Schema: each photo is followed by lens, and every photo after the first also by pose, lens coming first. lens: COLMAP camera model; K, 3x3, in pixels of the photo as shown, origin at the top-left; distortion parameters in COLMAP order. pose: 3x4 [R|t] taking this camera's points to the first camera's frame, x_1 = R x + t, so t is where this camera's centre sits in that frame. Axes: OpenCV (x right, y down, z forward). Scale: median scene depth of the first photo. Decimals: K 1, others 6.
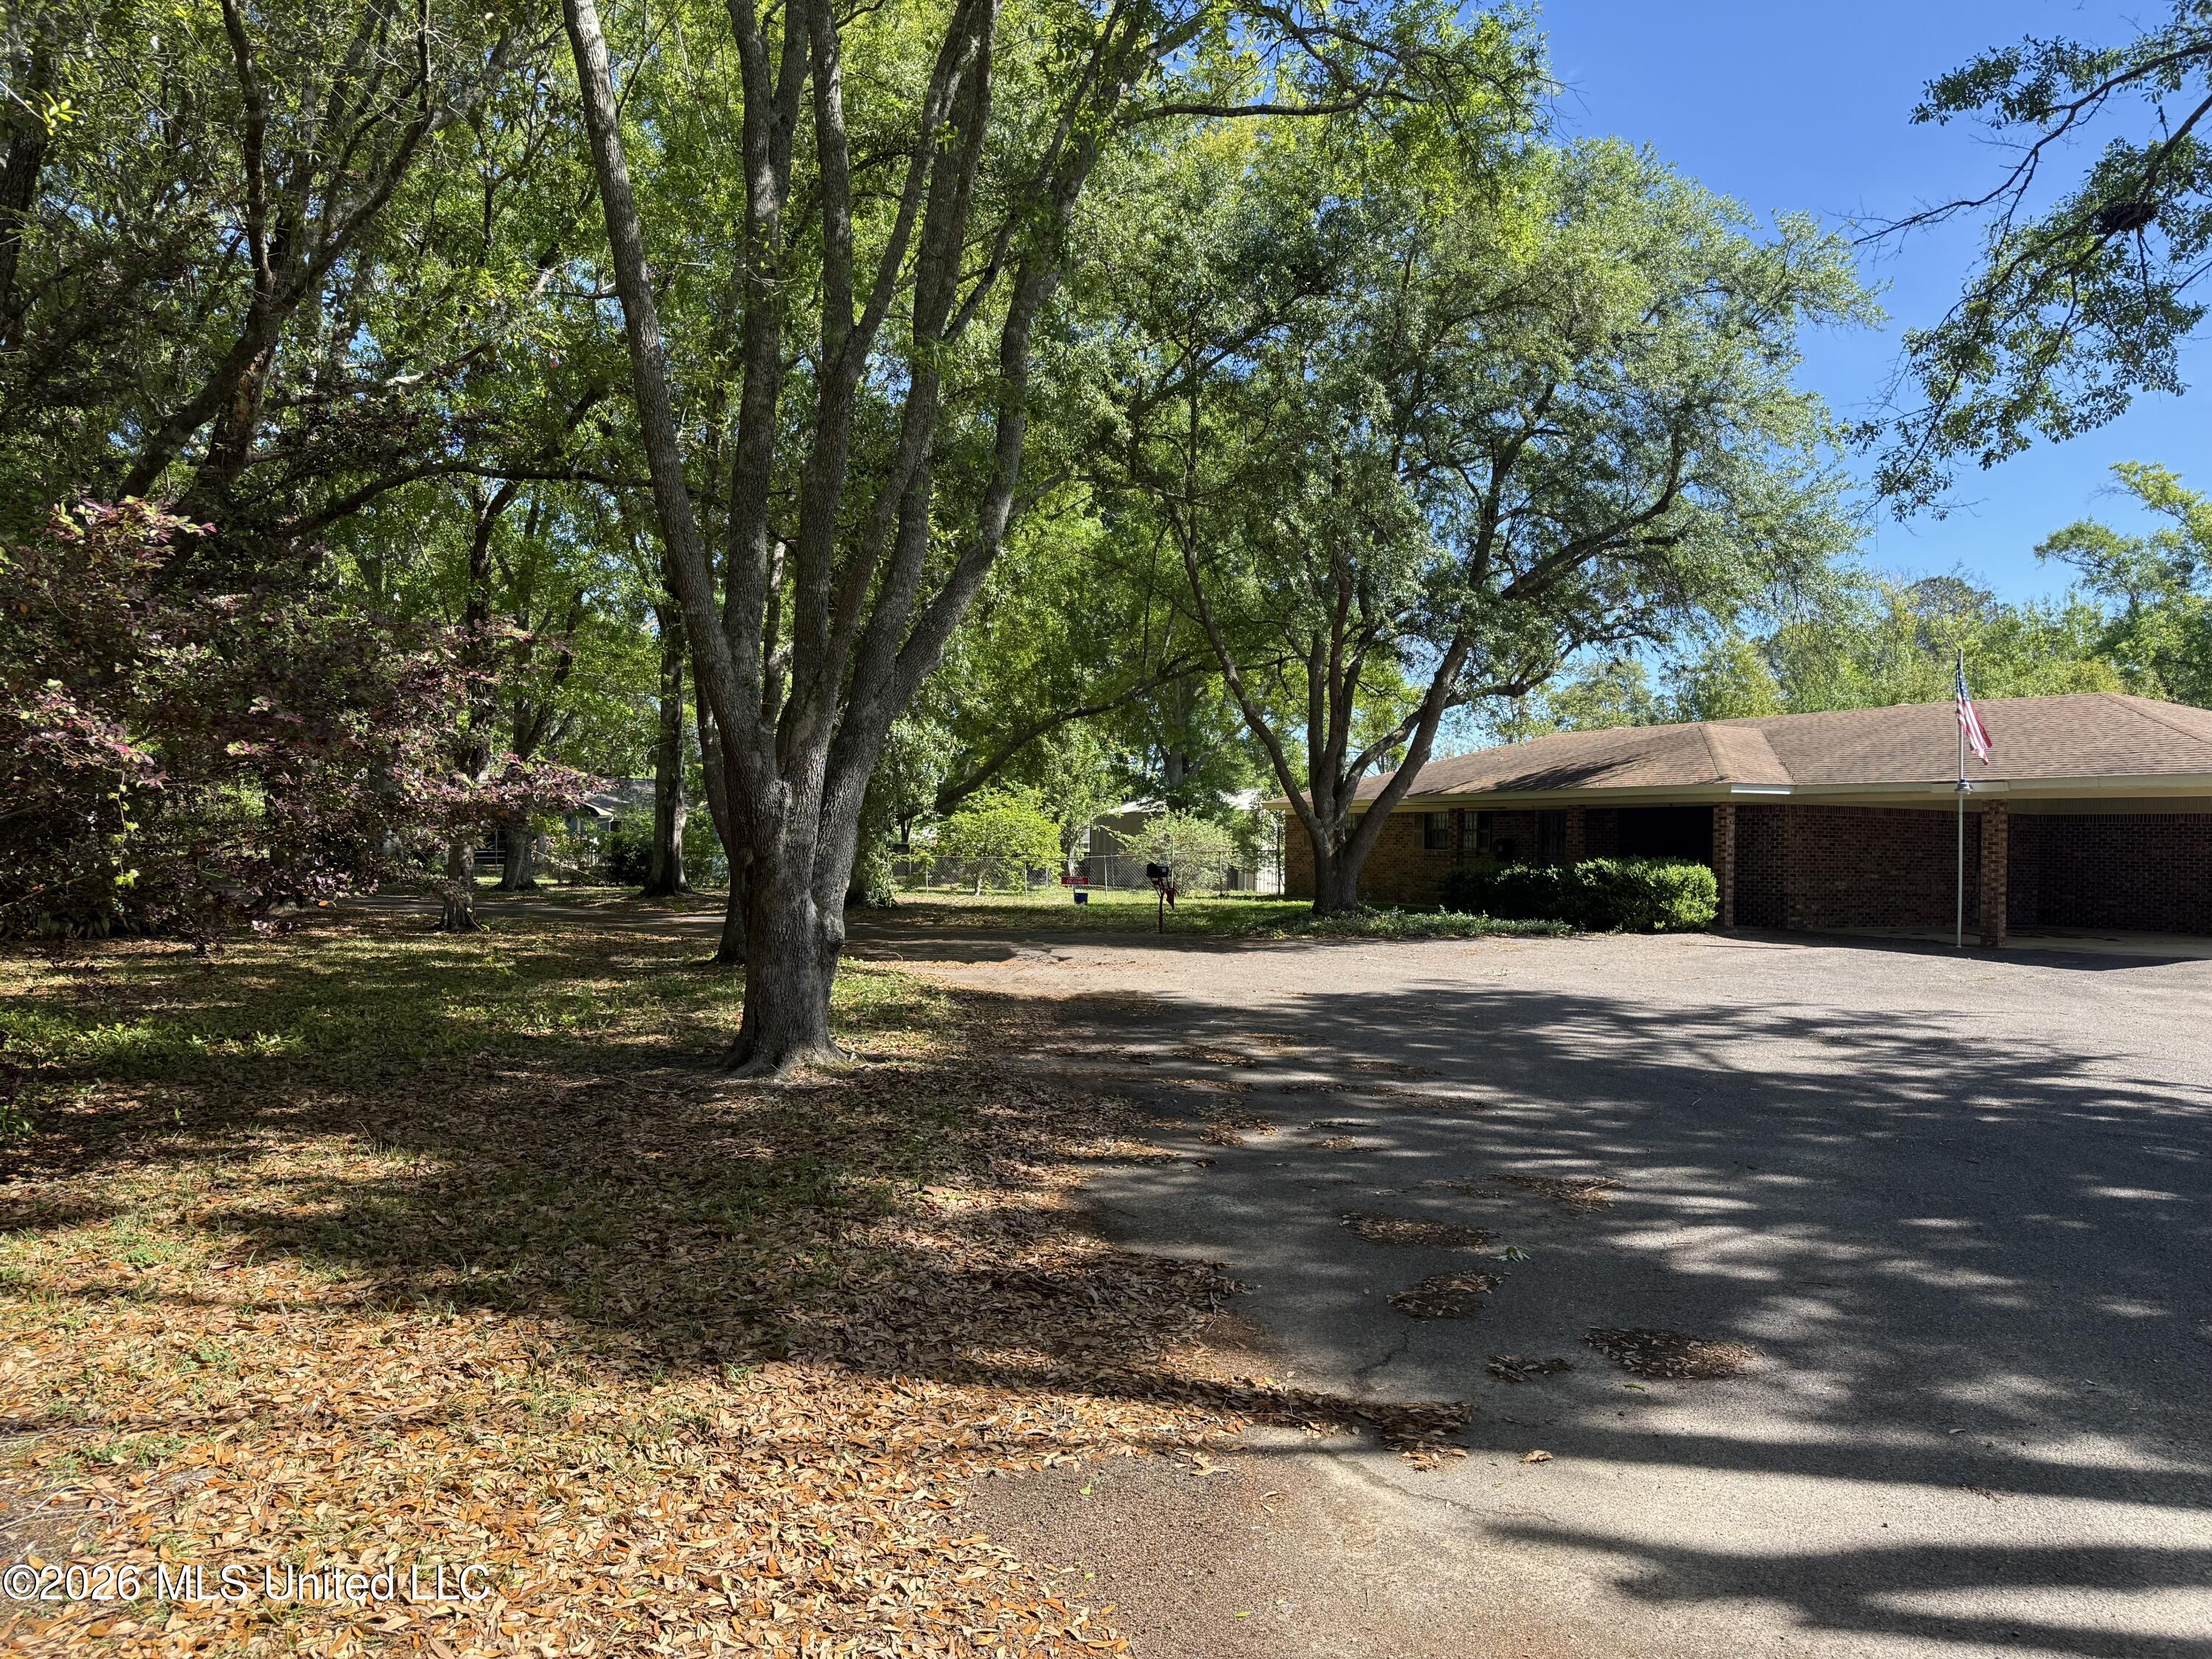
lens RADIAL K [[1636.5, 0, 1106.0], [0, 1636.5, 829.5], [0, 0, 1]] dist [0.140388, -0.151821]
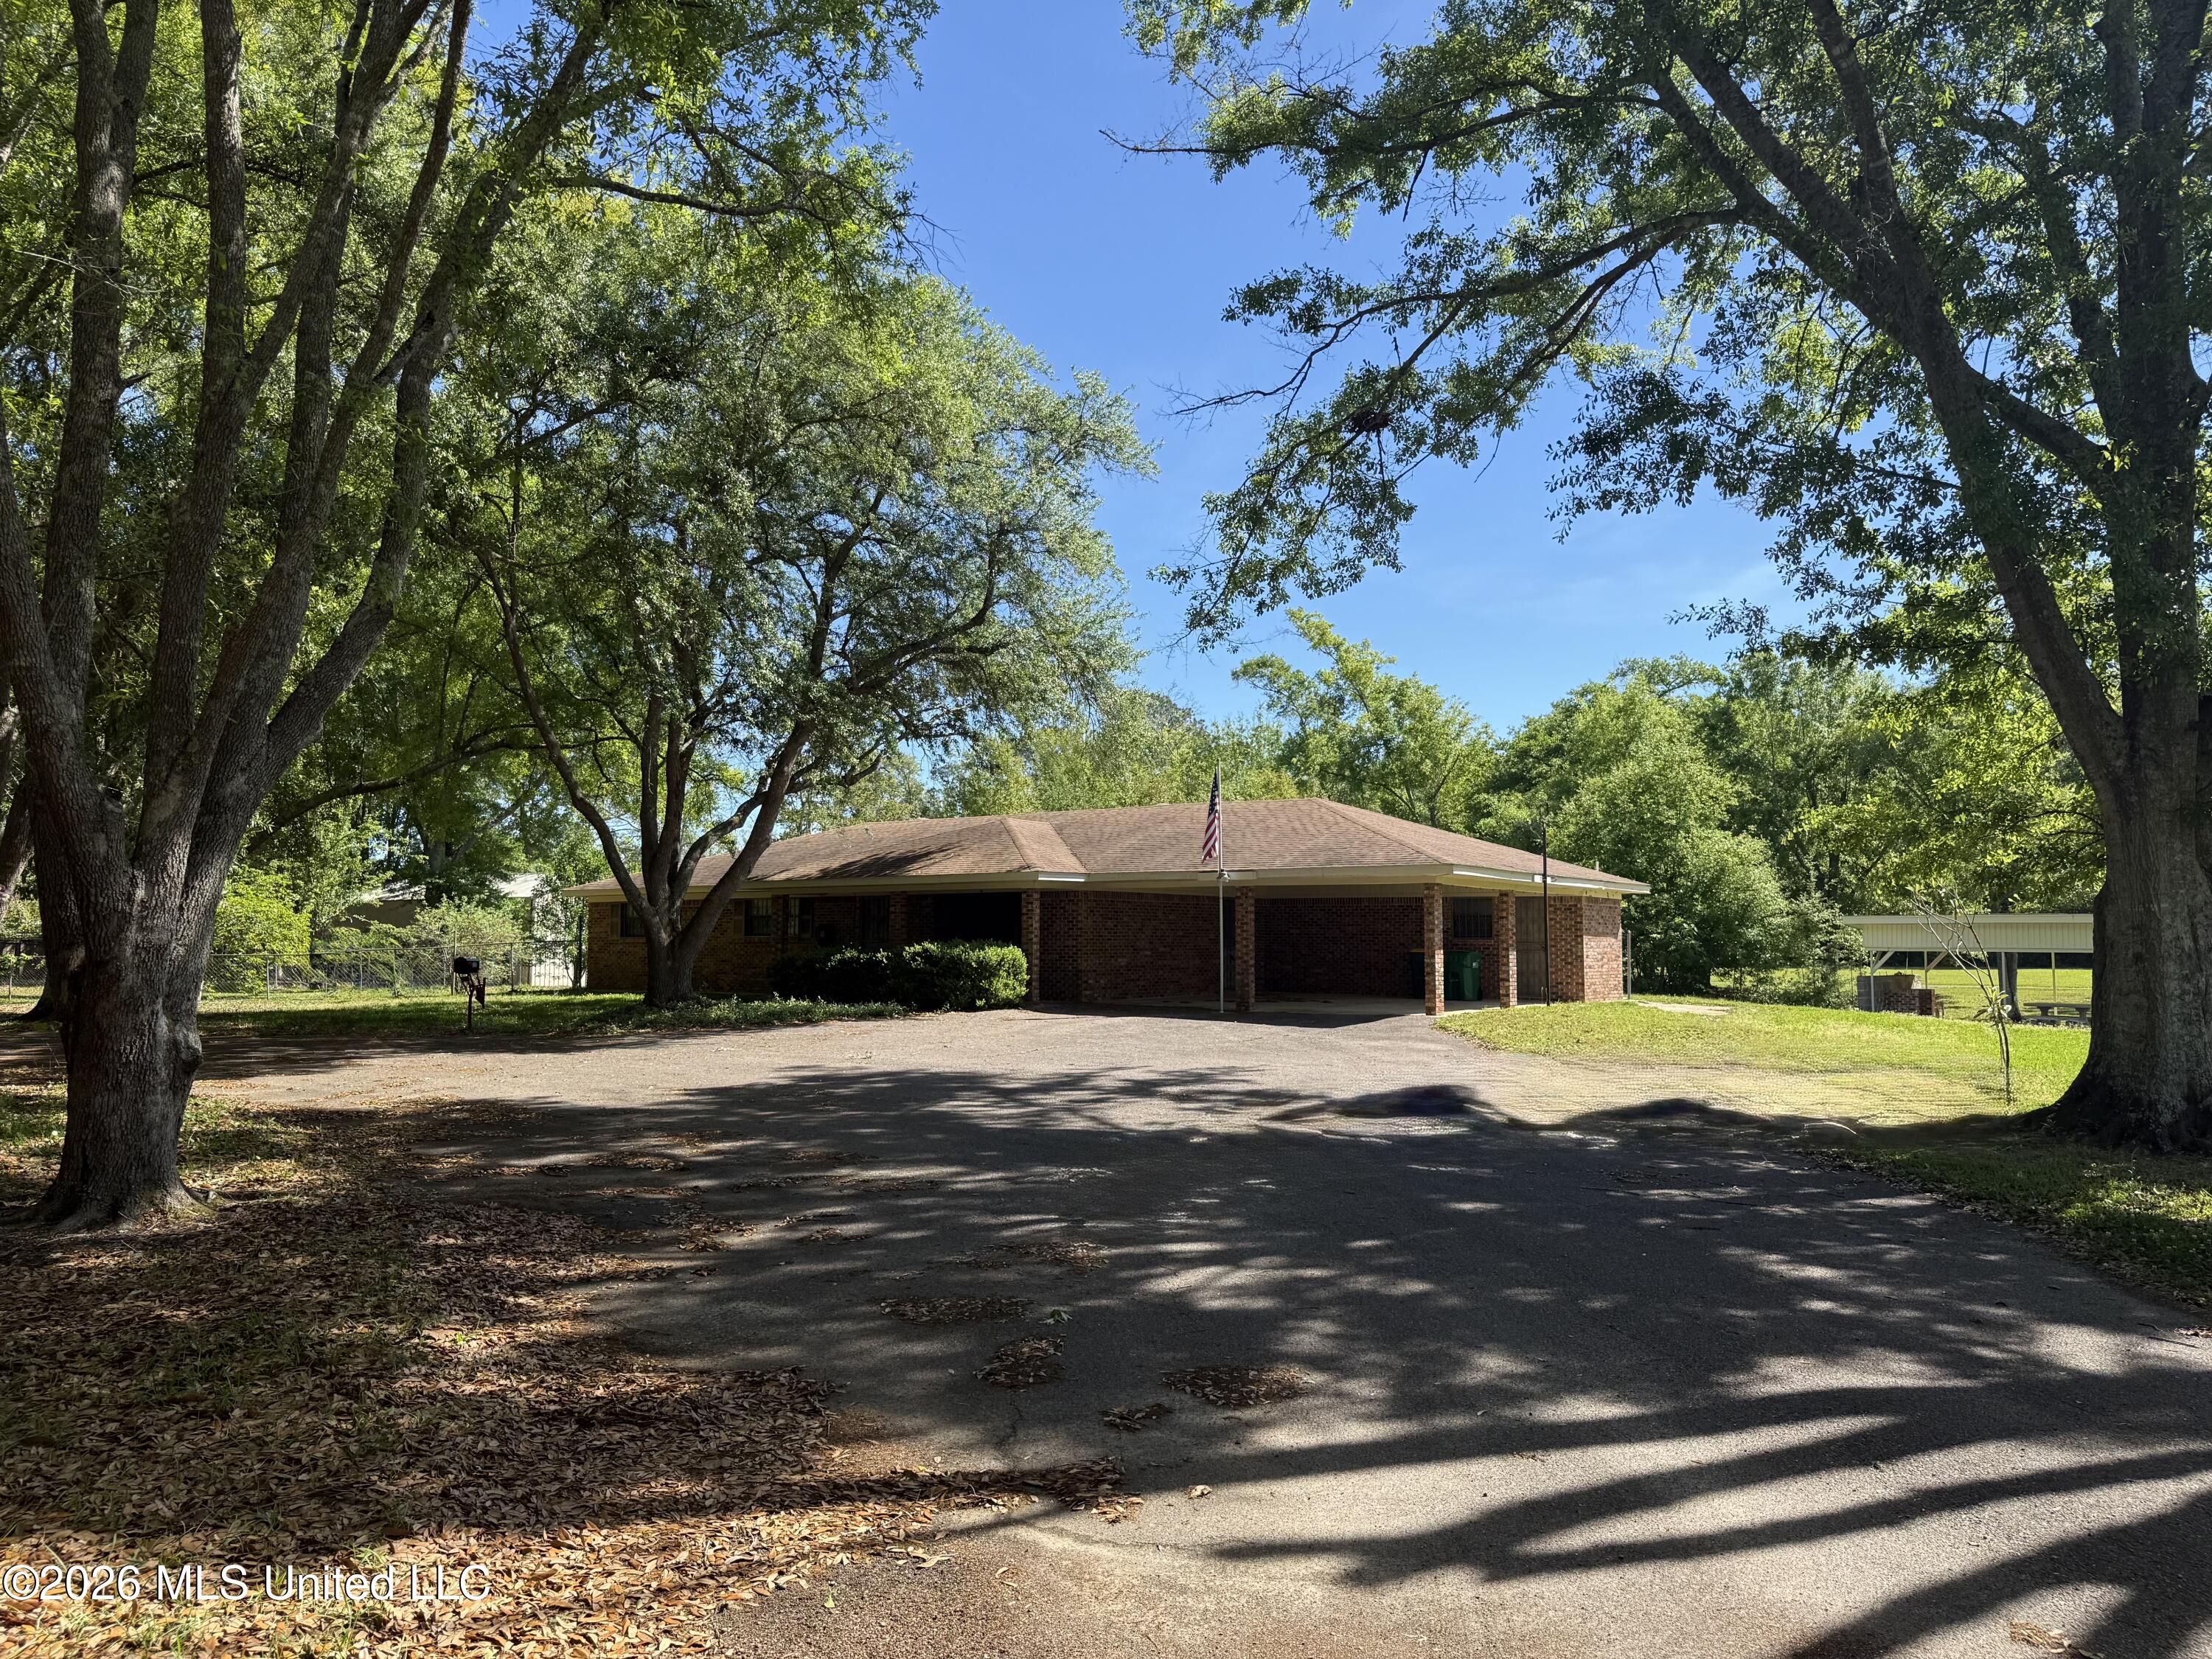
lens RADIAL K [[1636.5, 0, 1106.0], [0, 1636.5, 829.5], [0, 0, 1]] dist [0.140388, -0.151821]
pose [[0.891299, 0.014491, 0.453184, -0.119463], [0.008832, 0.998745, -0.049307, -0.002432], [-0.453330, 0.047950, 0.890052, 0.011348]]
